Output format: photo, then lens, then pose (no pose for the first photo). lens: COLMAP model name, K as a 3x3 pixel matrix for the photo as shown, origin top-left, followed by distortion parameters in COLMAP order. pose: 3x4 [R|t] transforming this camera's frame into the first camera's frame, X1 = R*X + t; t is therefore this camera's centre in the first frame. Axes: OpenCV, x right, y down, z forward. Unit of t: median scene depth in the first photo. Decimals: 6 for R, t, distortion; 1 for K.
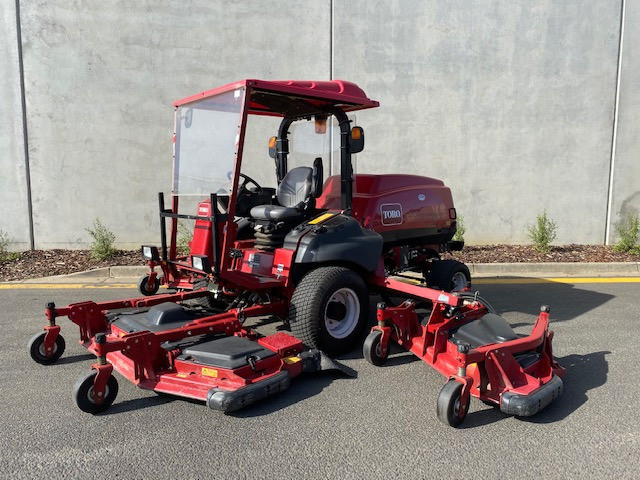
lens RADIAL K [[477.9, 0, 318.8], [0, 477.9, 242.5], [0, 0, 1]] dist [0.014480, -0.013985]
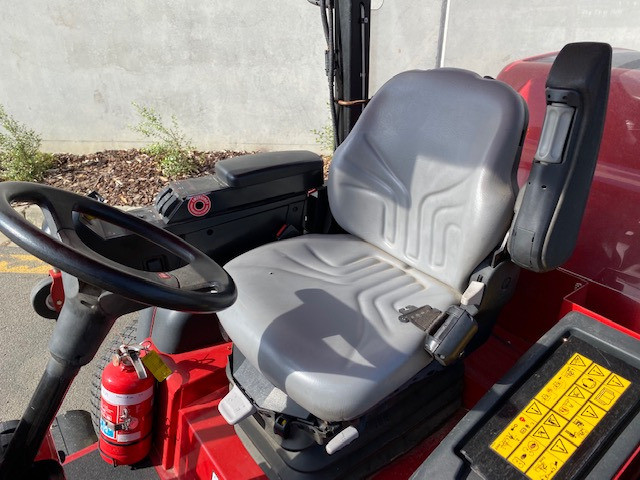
lens RADIAL K [[477.9, 0, 318.8], [0, 477.9, 242.5], [0, 0, 1]] dist [0.014480, -0.013985]
pose [[0.992790, 0.049045, -0.109370, -0.054728], [-0.006508, 0.933166, 0.359386, -0.136079], [0.119686, -0.356084, 0.926758, 0.653862]]
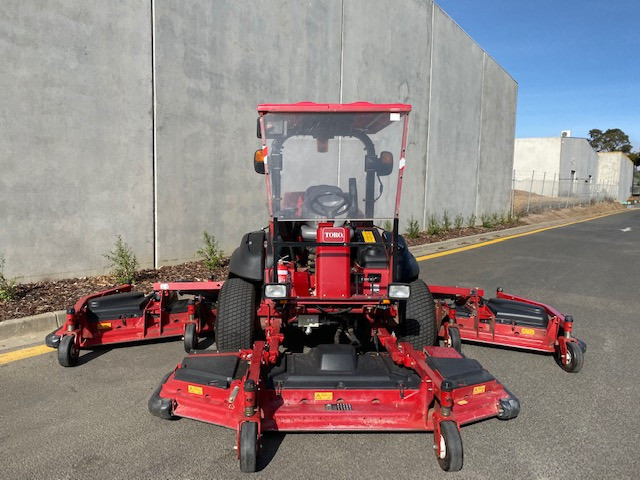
lens RADIAL K [[491.7, 0, 306.6], [0, 491.7, 241.1], [0, 0, 1]] dist [0.011034, -0.004453]
pose [[0.652799, -0.062678, 0.754934, -0.682337], [0.073682, 0.997099, 0.019071, -0.054649], [-0.753939, 0.043176, 0.655524, 0.304123]]
